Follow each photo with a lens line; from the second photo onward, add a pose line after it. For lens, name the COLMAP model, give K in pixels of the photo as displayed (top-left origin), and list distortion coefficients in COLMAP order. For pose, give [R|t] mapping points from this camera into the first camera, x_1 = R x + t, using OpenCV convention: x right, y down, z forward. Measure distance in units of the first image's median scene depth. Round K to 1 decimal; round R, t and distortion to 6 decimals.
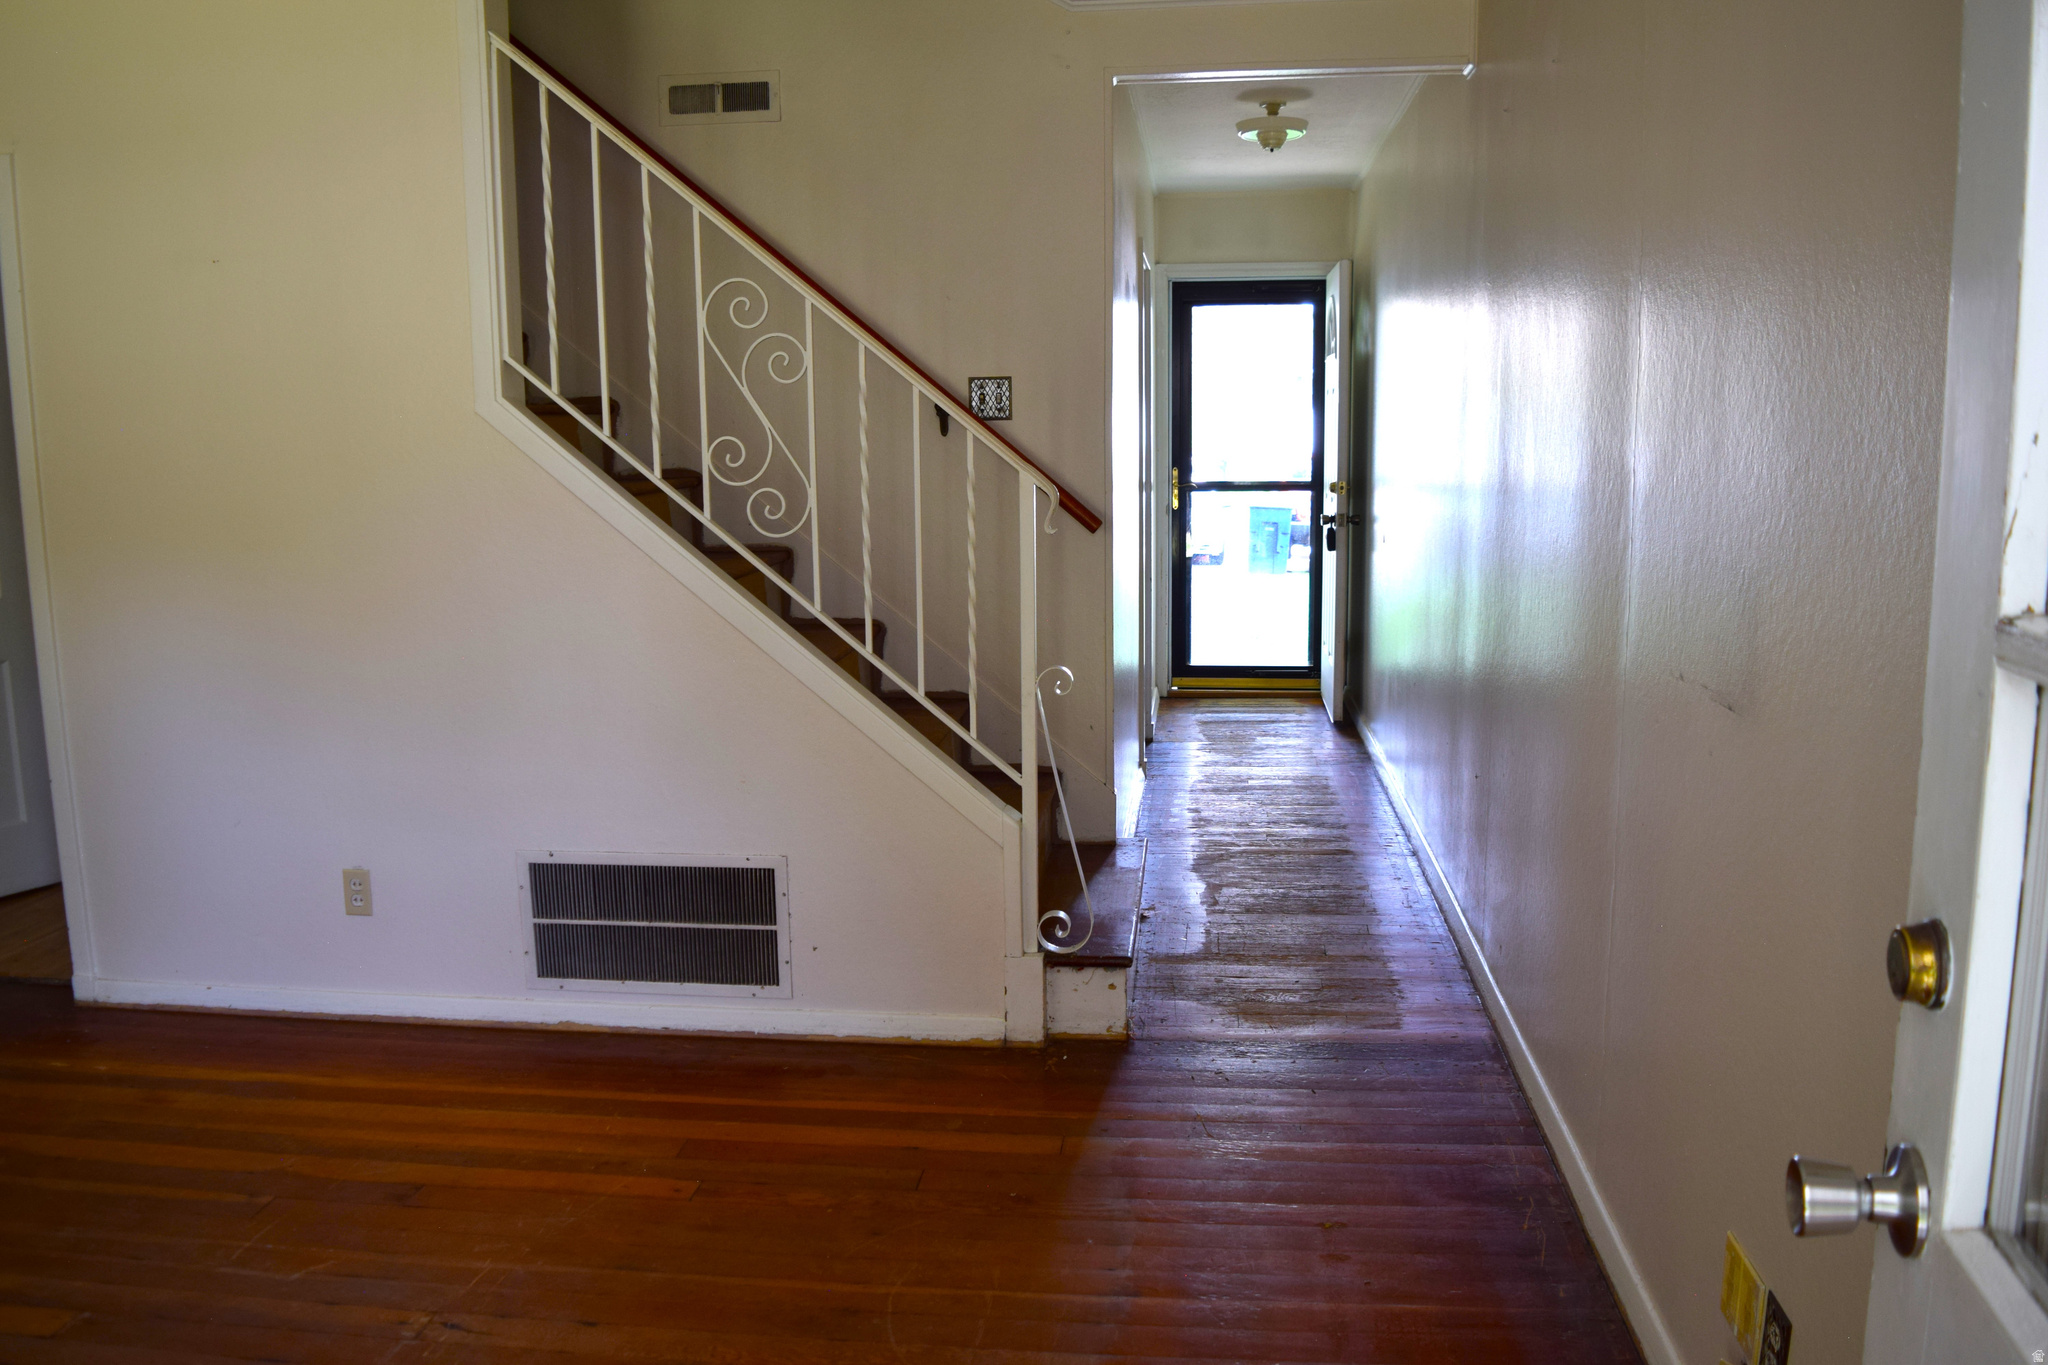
lens RADIAL K [[1603.4, 0, 1008.6], [0, 1603.4, 677.3], [0, 0, 1]] dist [-0.084912, 0.006139]
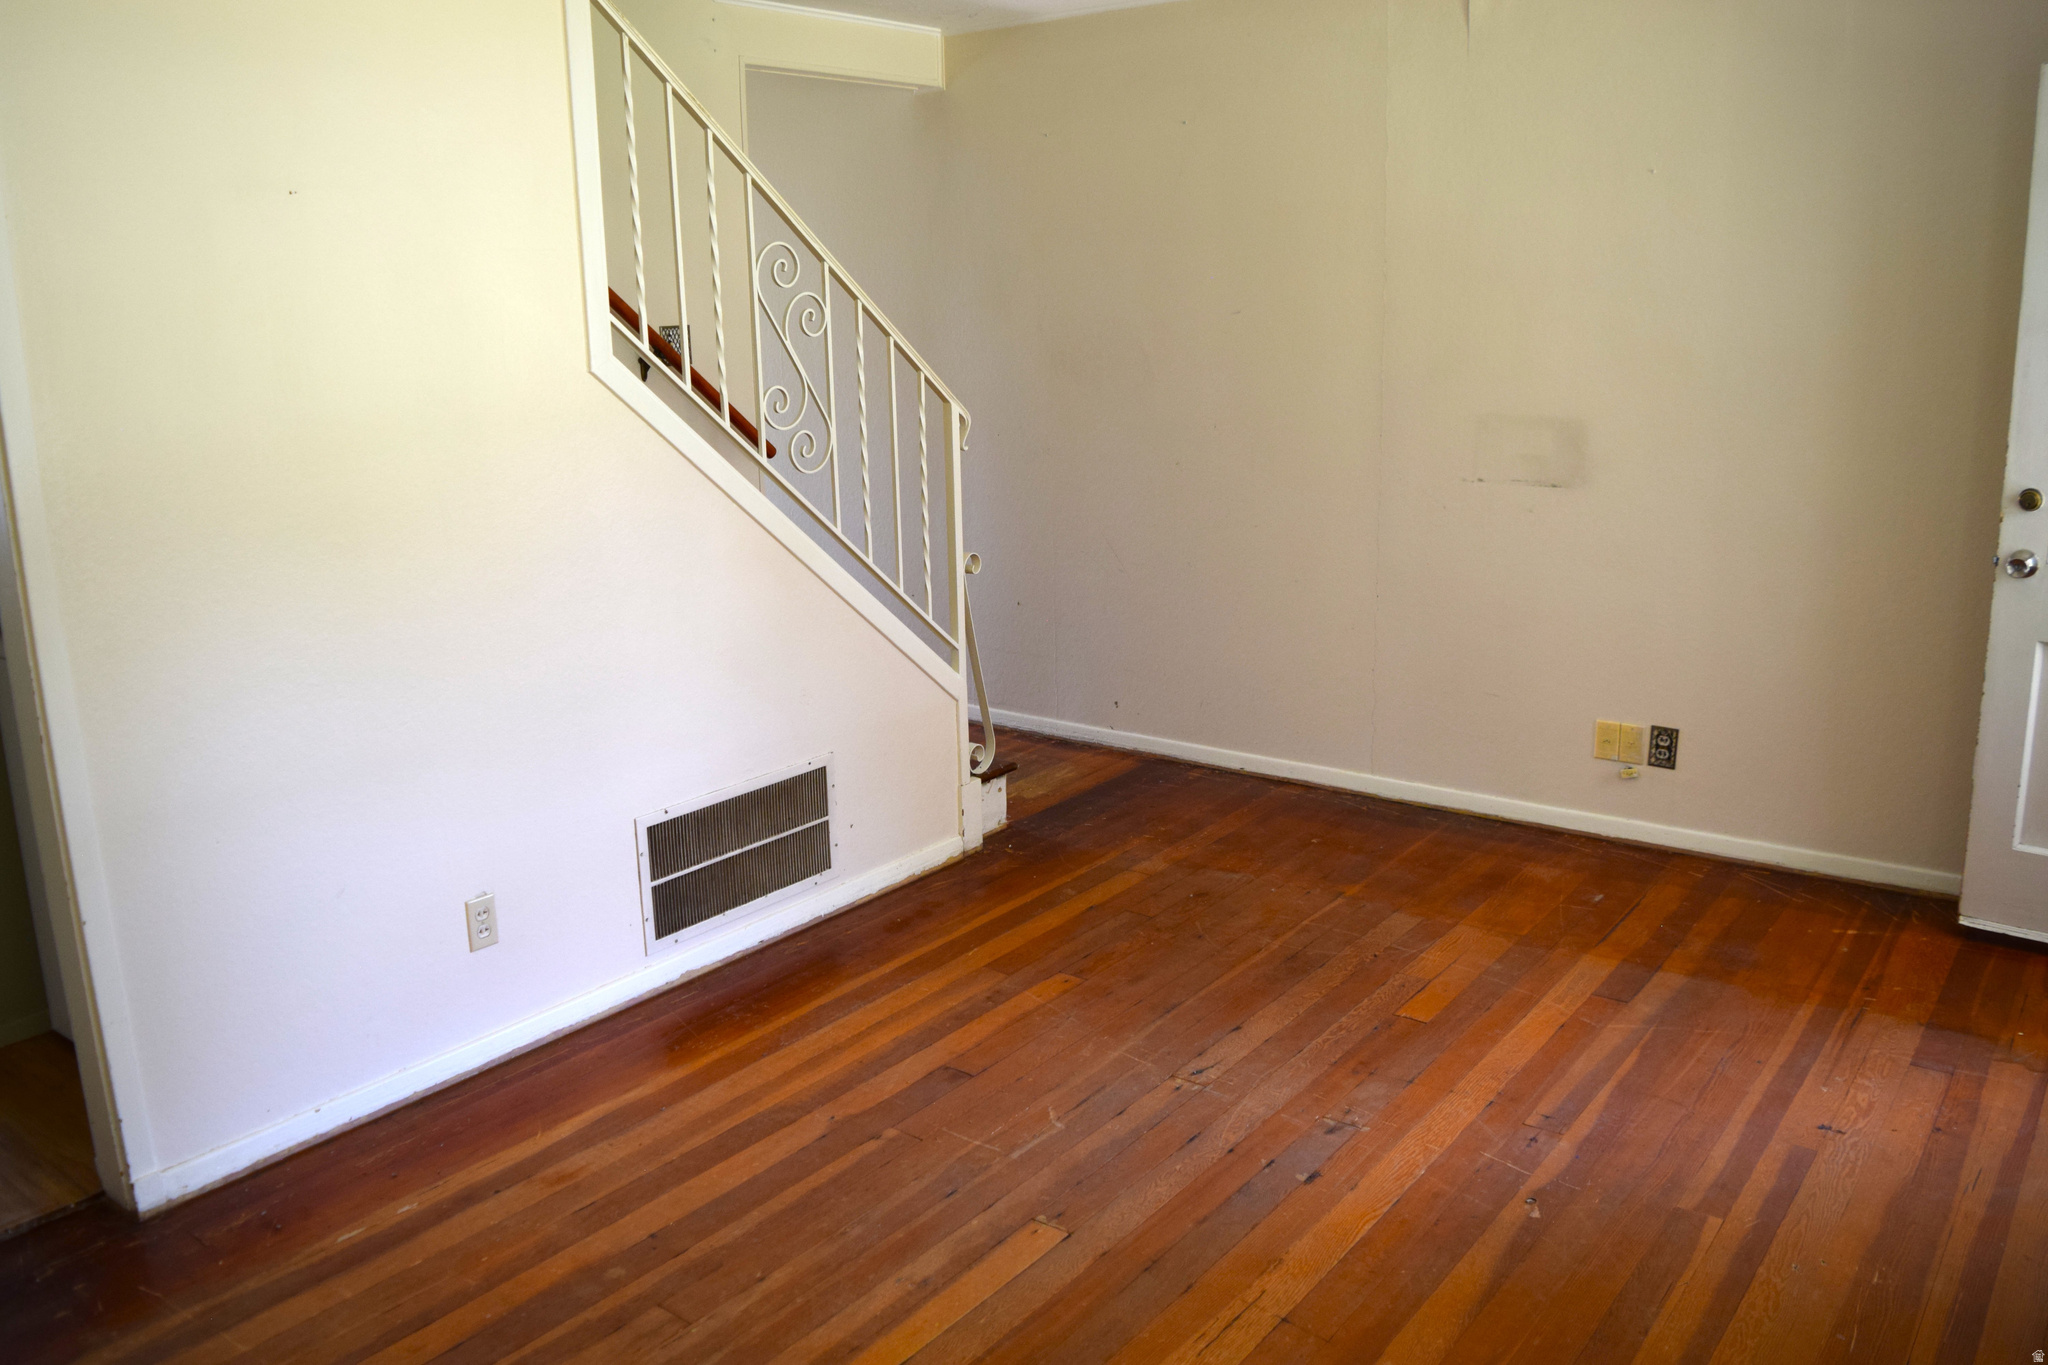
lens RADIAL K [[1603.4, 0, 1029.3], [0, 1603.4, 667.5], [0, 0, 1]] dist [-0.084912, 0.006139]
pose [[0.509702, -0.194534, 0.838070, -1.016360], [0.154012, 0.978998, 0.133579, -0.078315], [-0.846454, 0.060987, 0.528957, 0.273698]]
